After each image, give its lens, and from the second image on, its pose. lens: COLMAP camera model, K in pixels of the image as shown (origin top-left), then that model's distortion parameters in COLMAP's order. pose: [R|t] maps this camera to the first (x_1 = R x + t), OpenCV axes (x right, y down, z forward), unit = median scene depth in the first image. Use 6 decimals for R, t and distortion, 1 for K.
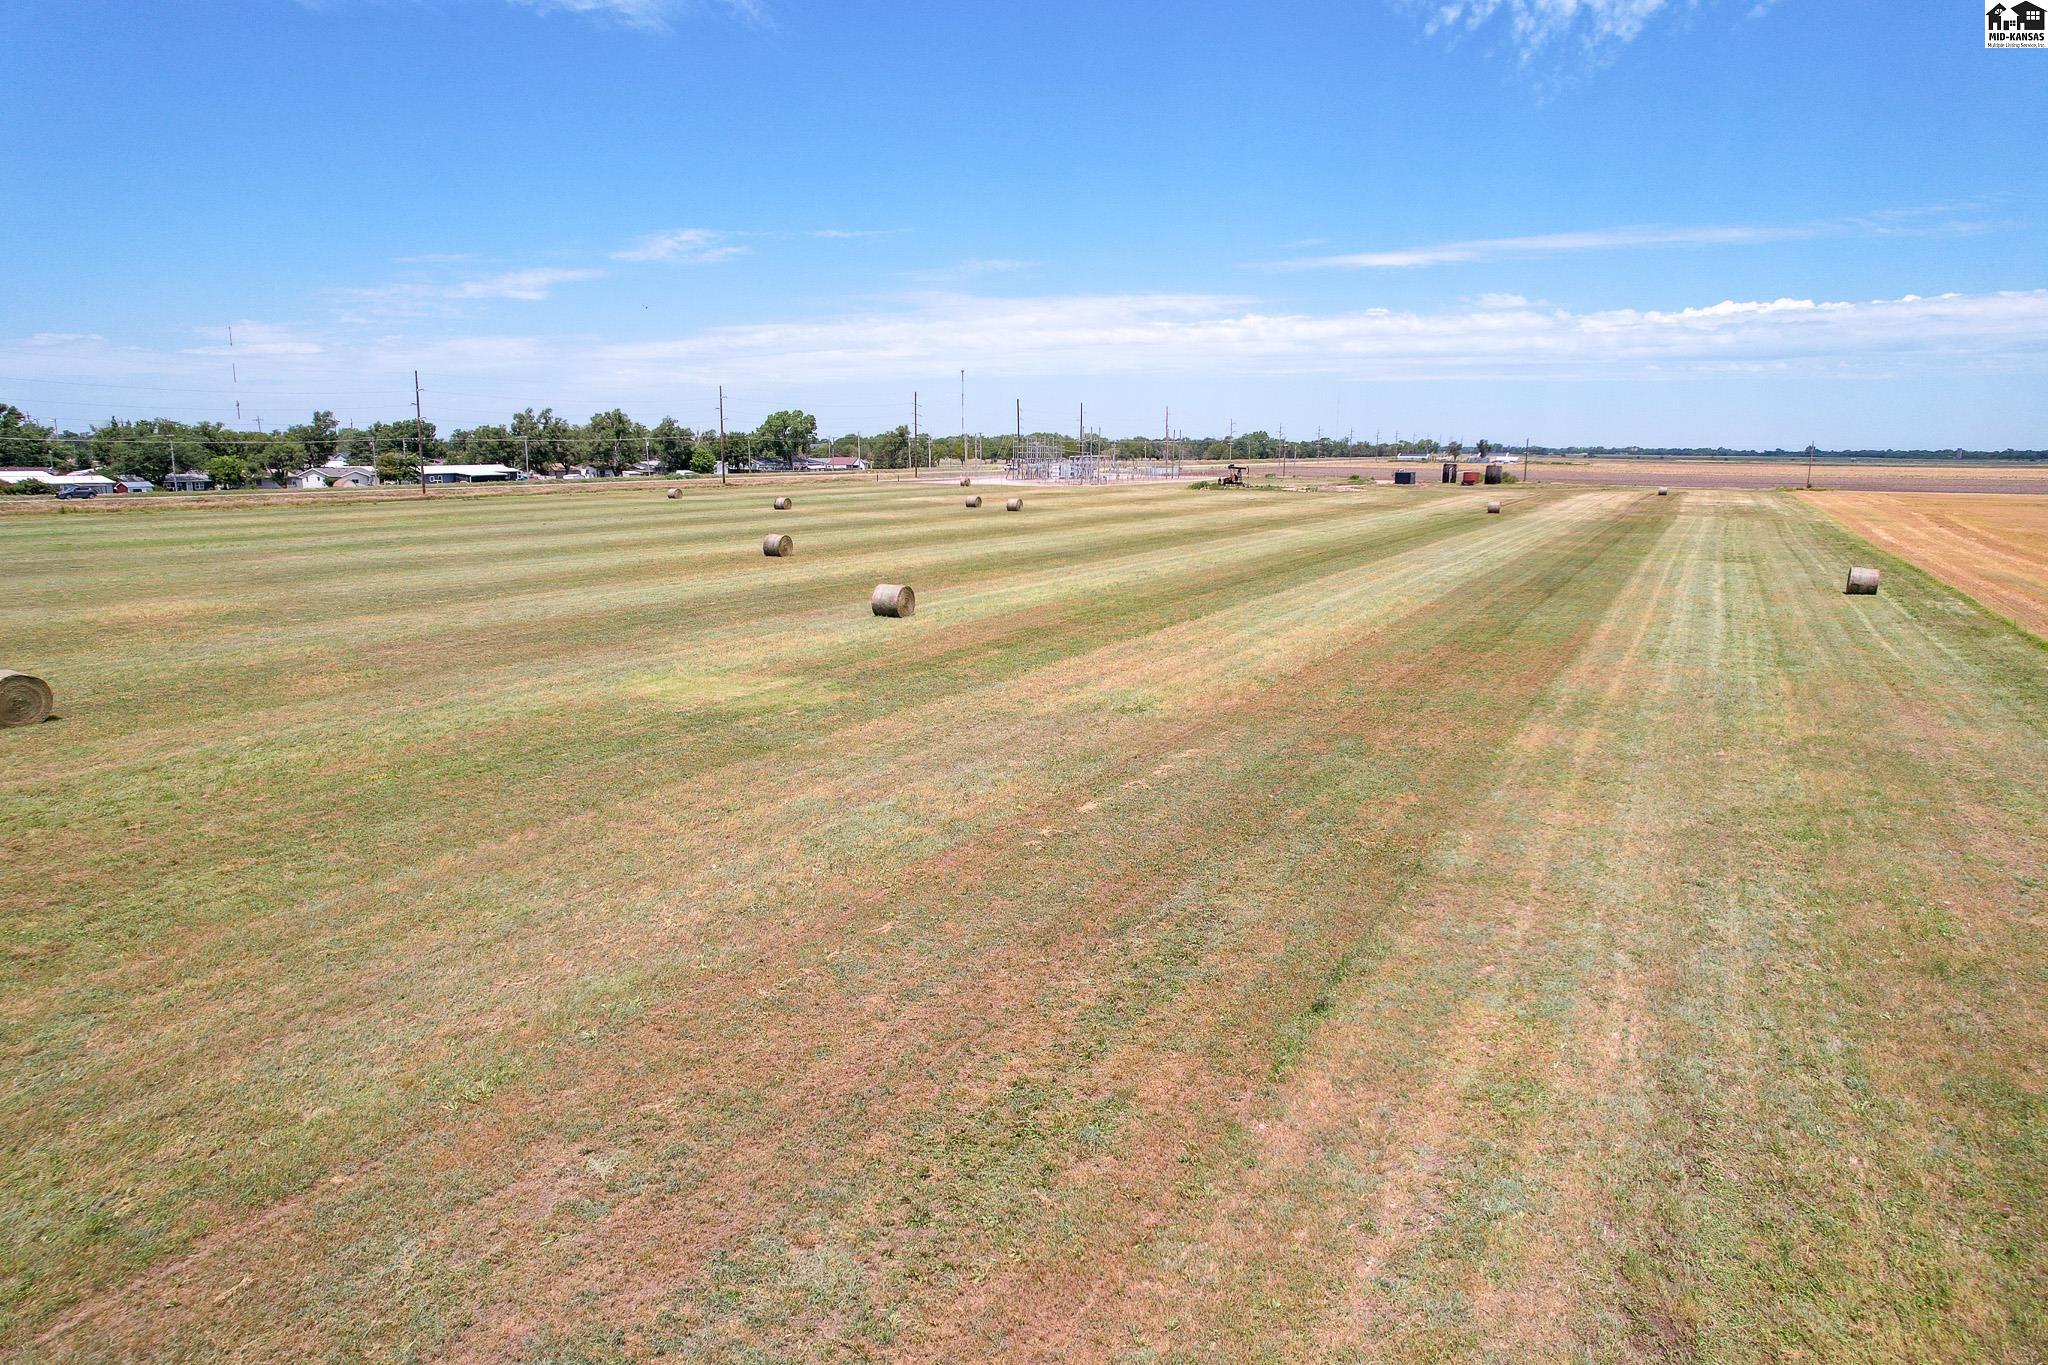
lens RADIAL K [[1326.9, 0, 1050.2], [0, 1326.9, 699.8], [0, 0, 1]] dist [-0.073366, 0.067025]
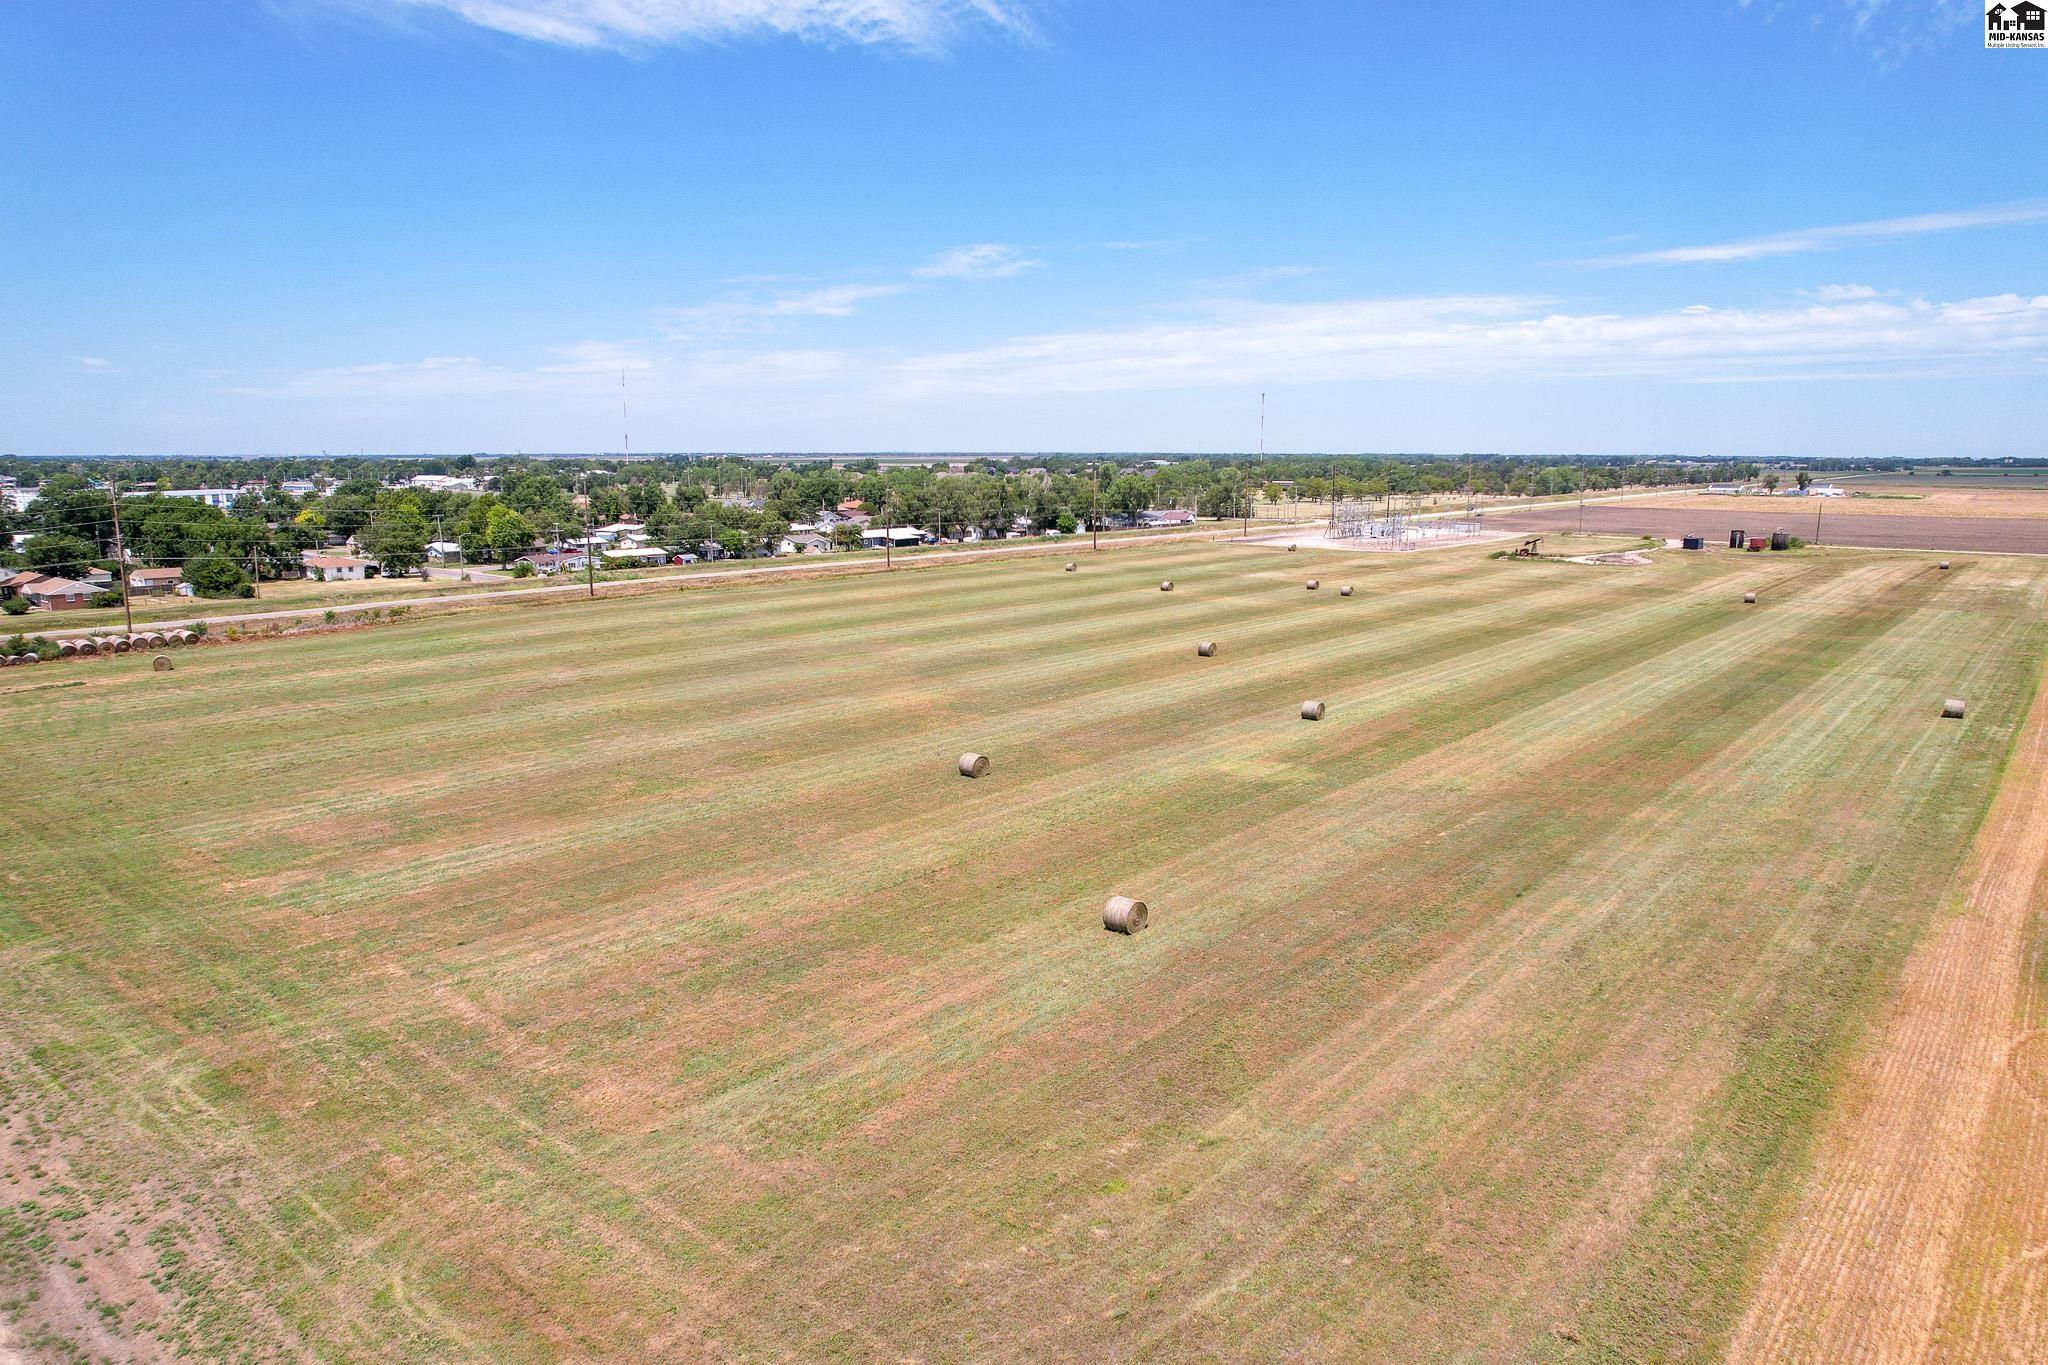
lens RADIAL K [[1326.9, 0, 1021.3], [0, 1326.9, 713.6], [0, 0, 1]] dist [-0.073366, 0.067025]
pose [[0.973590, 0.037342, -0.225229, -0.099227], [-0.035996, 0.999301, 0.010078, -0.075006], [0.225447, -0.001705, 0.974254, -0.842581]]
